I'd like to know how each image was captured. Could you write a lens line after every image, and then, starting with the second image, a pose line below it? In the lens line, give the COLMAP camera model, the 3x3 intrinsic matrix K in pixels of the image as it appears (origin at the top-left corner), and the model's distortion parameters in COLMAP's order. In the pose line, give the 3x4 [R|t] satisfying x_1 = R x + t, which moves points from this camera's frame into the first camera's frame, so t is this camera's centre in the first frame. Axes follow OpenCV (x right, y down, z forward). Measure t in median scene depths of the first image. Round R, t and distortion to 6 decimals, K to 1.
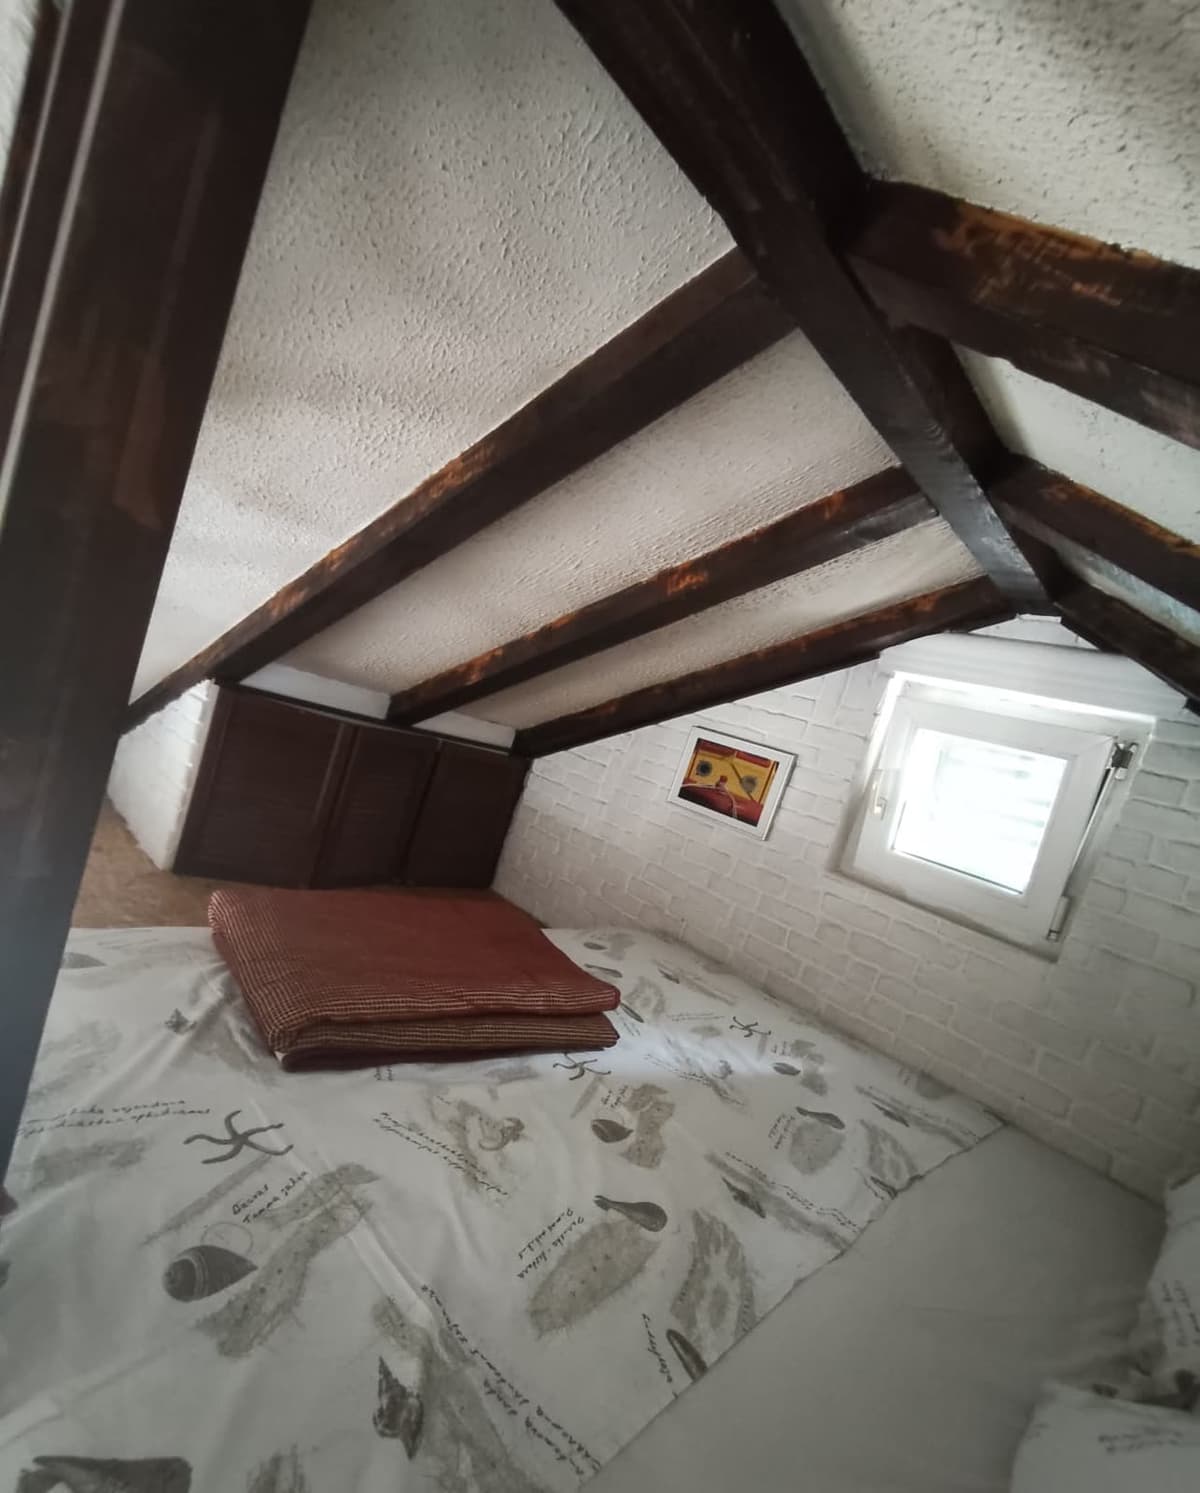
lens RADIAL K [[709.2, 0, 544.3], [0, 709.2, 772.1], [0, 0, 1]] dist [-0.000468, 0.000144]
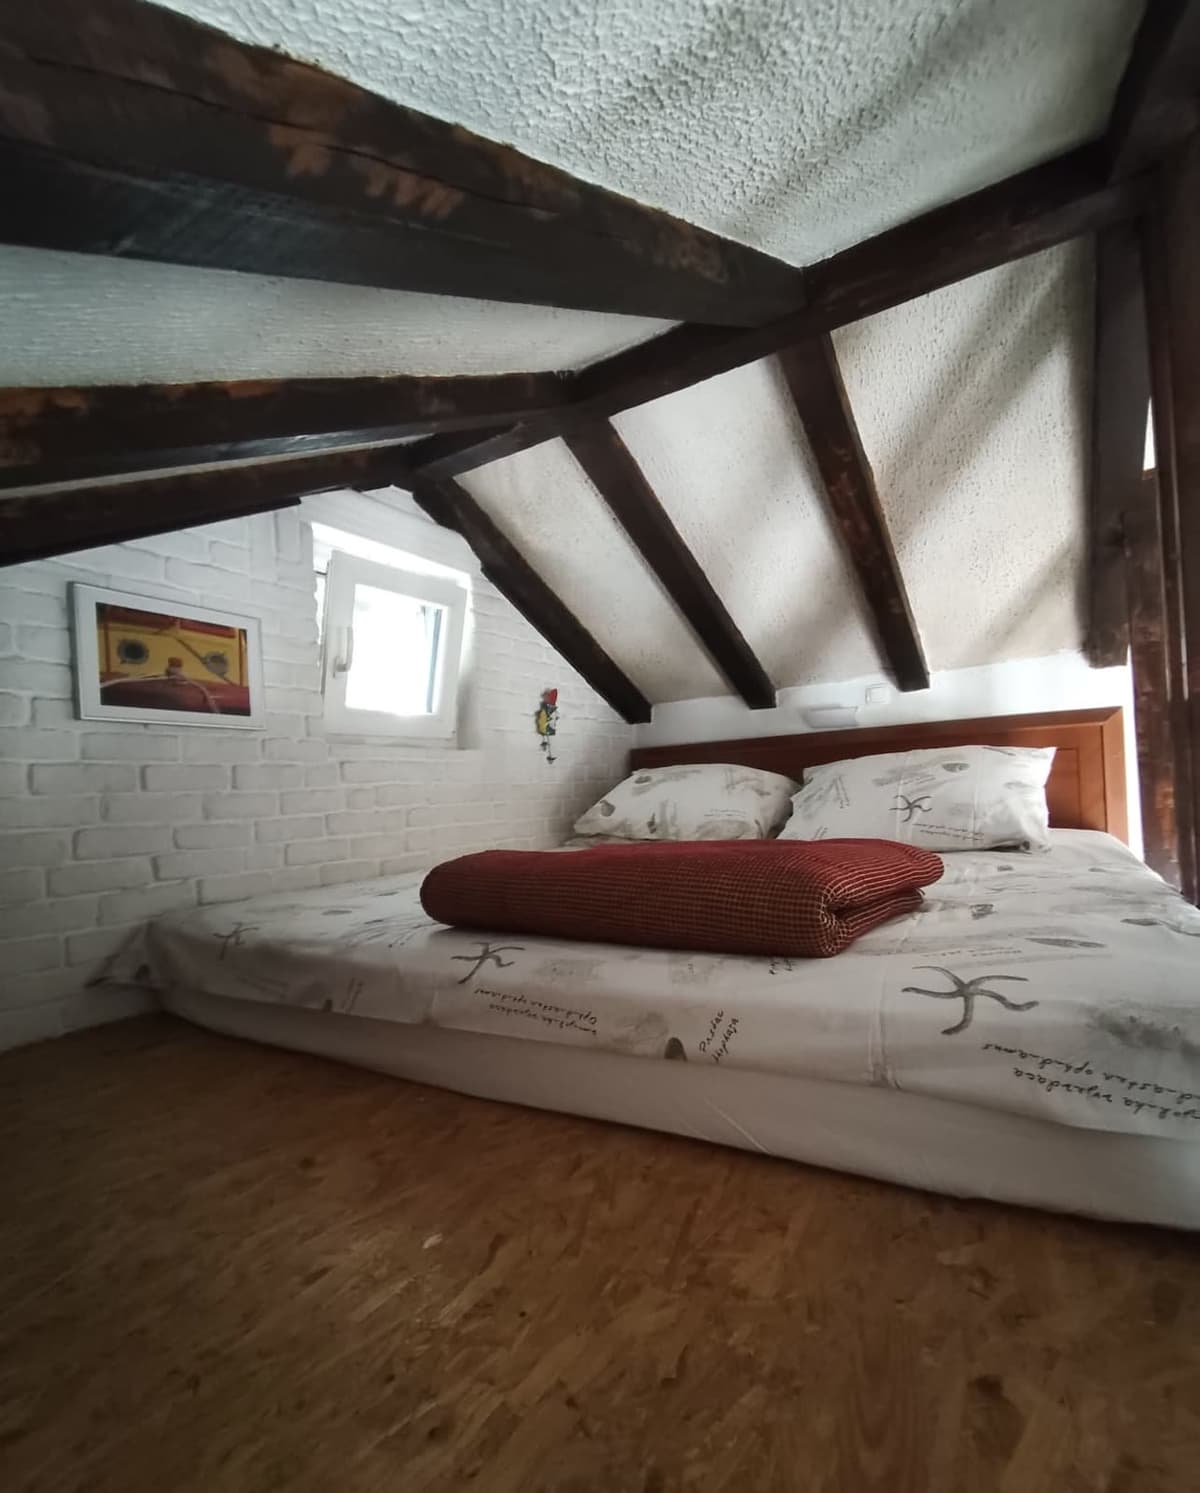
lens RADIAL K [[716.7, 0, 600.8], [0, 716.7, 806.1], [0, 0, 1]] dist [0.001243, -0.001388]
pose [[-0.253031, -0.278811, 0.926412, -0.548886], [0.079105, 0.948404, 0.307036, -0.040125], [-0.964219, 0.150974, -0.217921, 0.794306]]
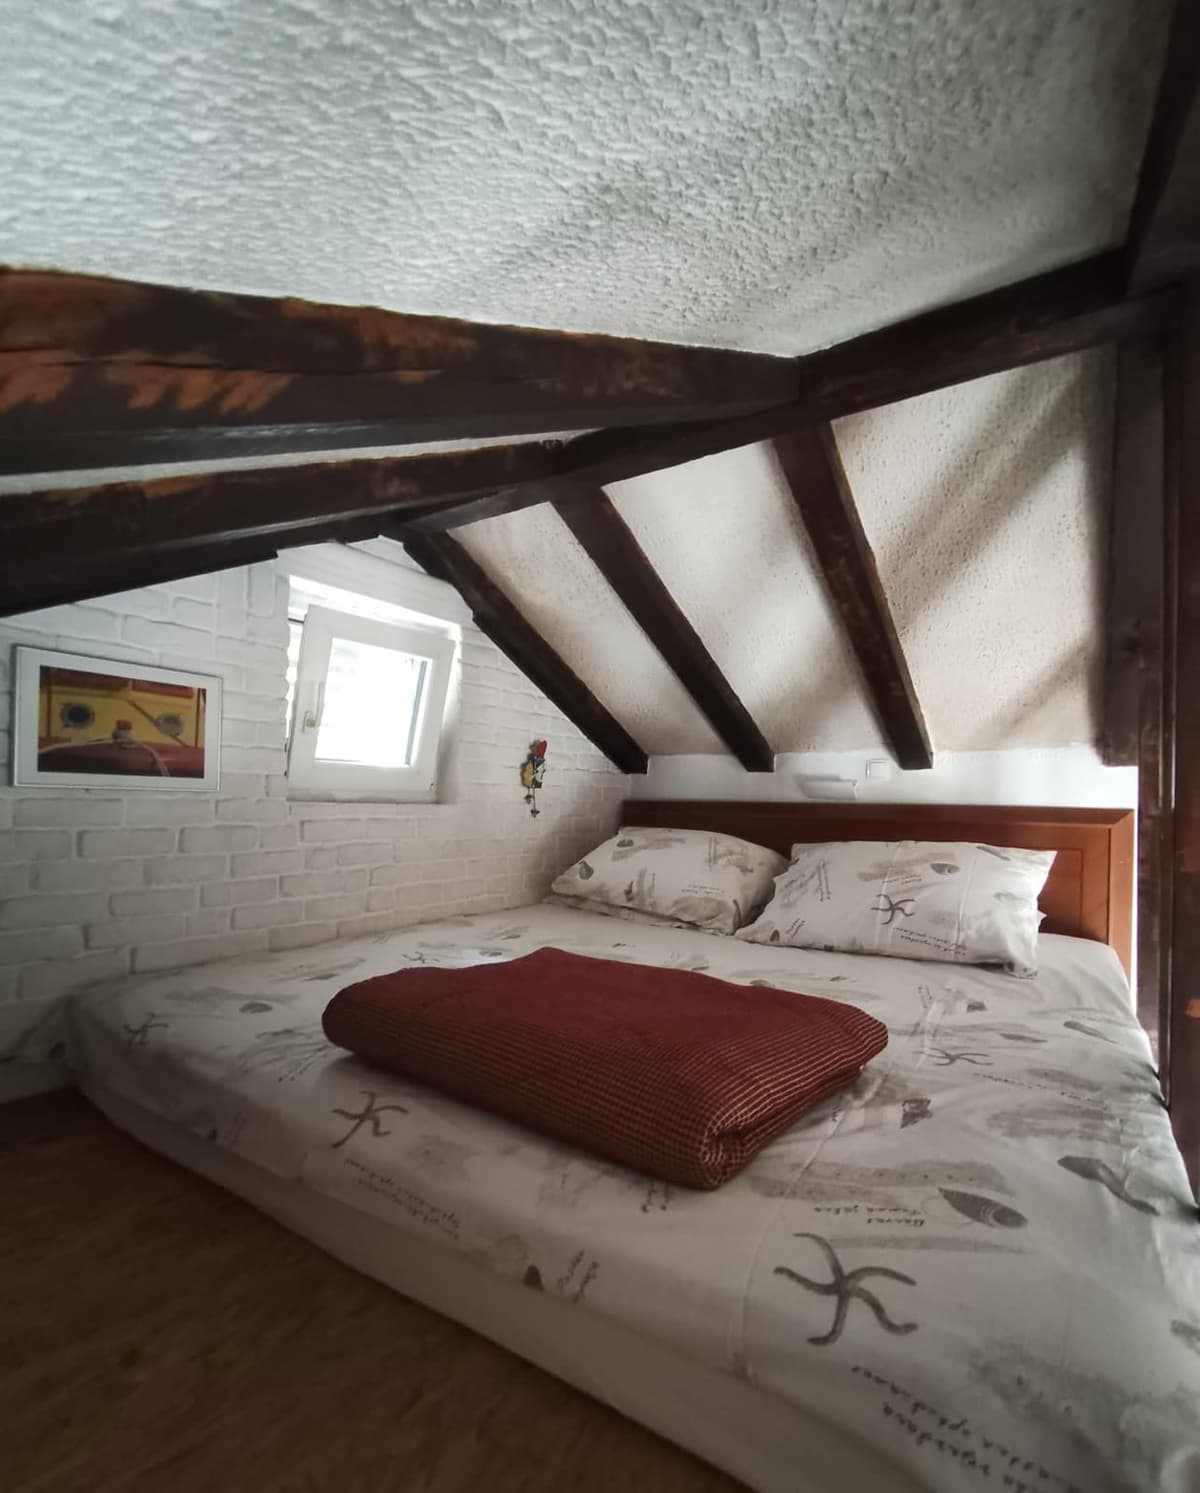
lens RADIAL K [[711.6, 0, 603.0], [0, 711.6, 801.9], [0, 0, 1]] dist [-0.000513, 0.001160]
pose [[-0.198503, -0.289833, 0.936266, -0.499450], [0.022060, 0.953712, 0.299911, -0.115758], [-0.979852, 0.080187, -0.182921, 0.703025]]
